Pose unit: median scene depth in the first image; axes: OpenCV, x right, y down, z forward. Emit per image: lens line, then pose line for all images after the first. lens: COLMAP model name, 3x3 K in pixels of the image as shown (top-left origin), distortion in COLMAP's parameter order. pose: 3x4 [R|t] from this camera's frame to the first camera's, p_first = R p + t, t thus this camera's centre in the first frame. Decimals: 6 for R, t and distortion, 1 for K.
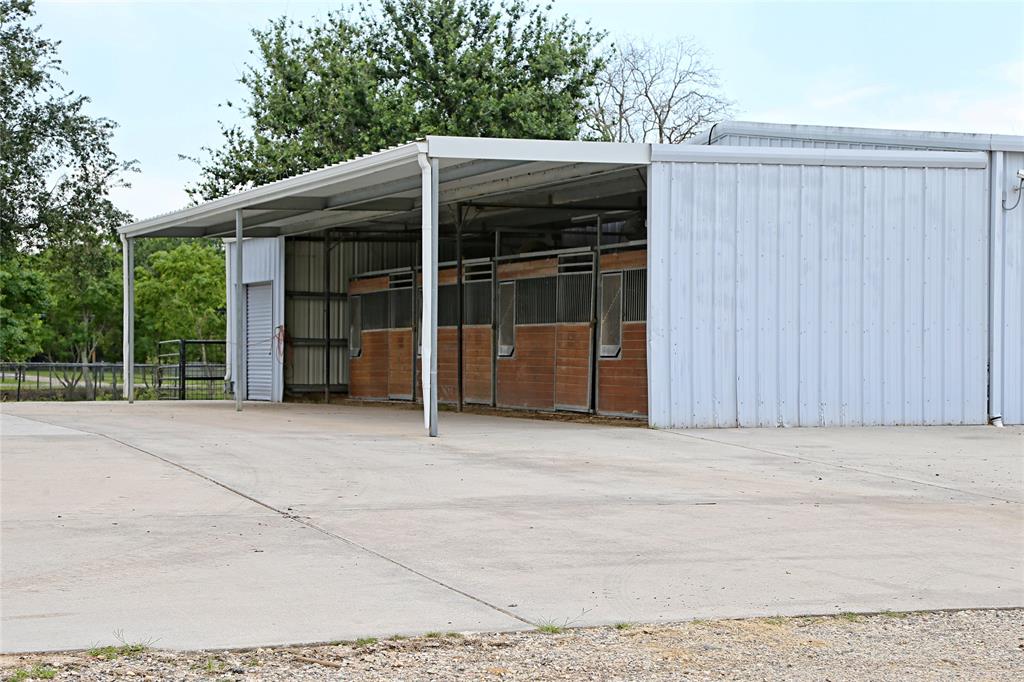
lens RADIAL K [[1854.7, 0, 512.2], [0, 1854.7, 354.0], [0, 0, 1]] dist [0.255026, 0.084061]
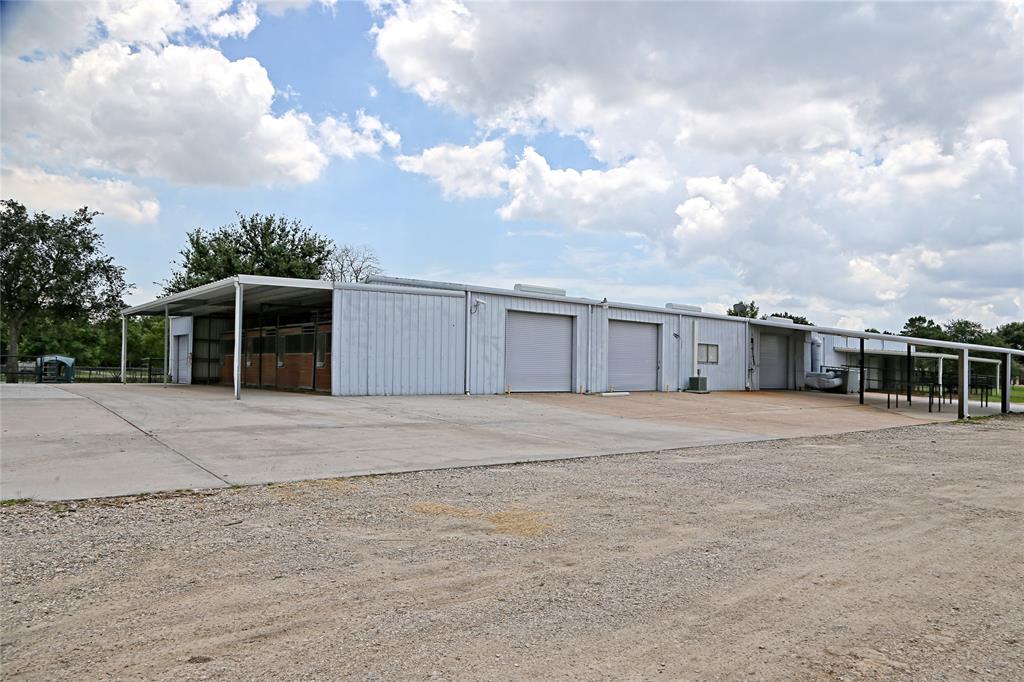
lens RADIAL K [[696.9, 0, 512.0], [0, 696.9, 341.0], [0, 0, 1]] dist [-0.075196, 0.006011]
pose [[0.961270, 0.018892, 0.274960, 0.038020], [-0.008605, 0.999219, -0.038574, 0.000220], [-0.275474, 0.034714, 0.960682, 0.036292]]
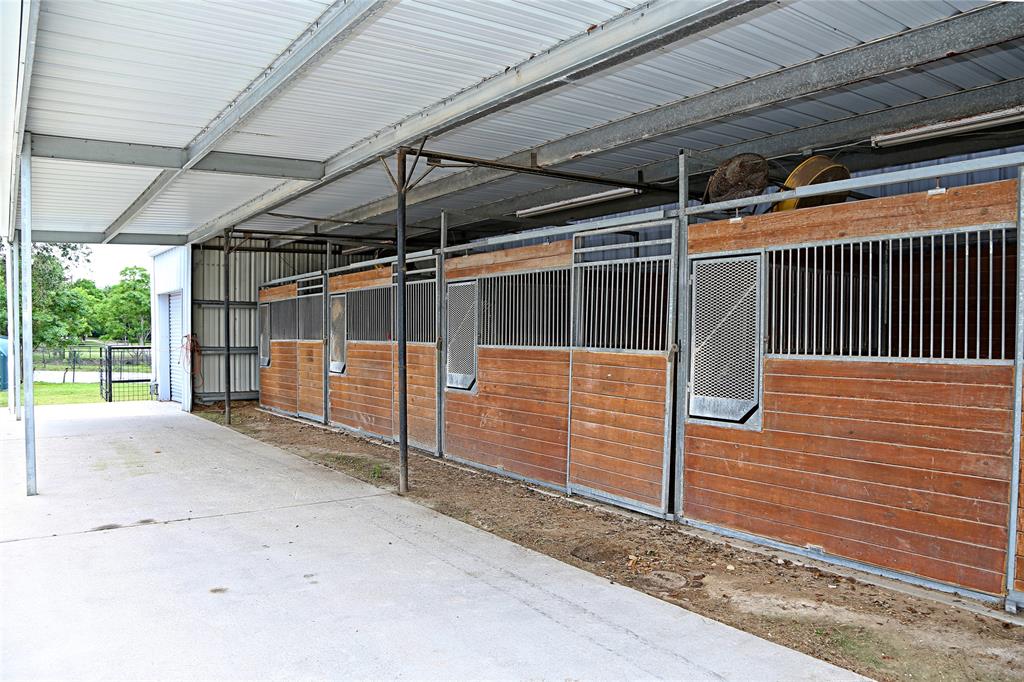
lens RADIAL K [[696.9, 0, 512.0], [0, 696.9, 341.0], [0, 0, 1]] dist [-0.075196, 0.006011]
pose [[0.977873, -0.006372, 0.209103, -0.038681], [0.002928, 0.999855, 0.016775, -0.021002], [-0.209180, -0.015791, 0.977750, 0.730614]]
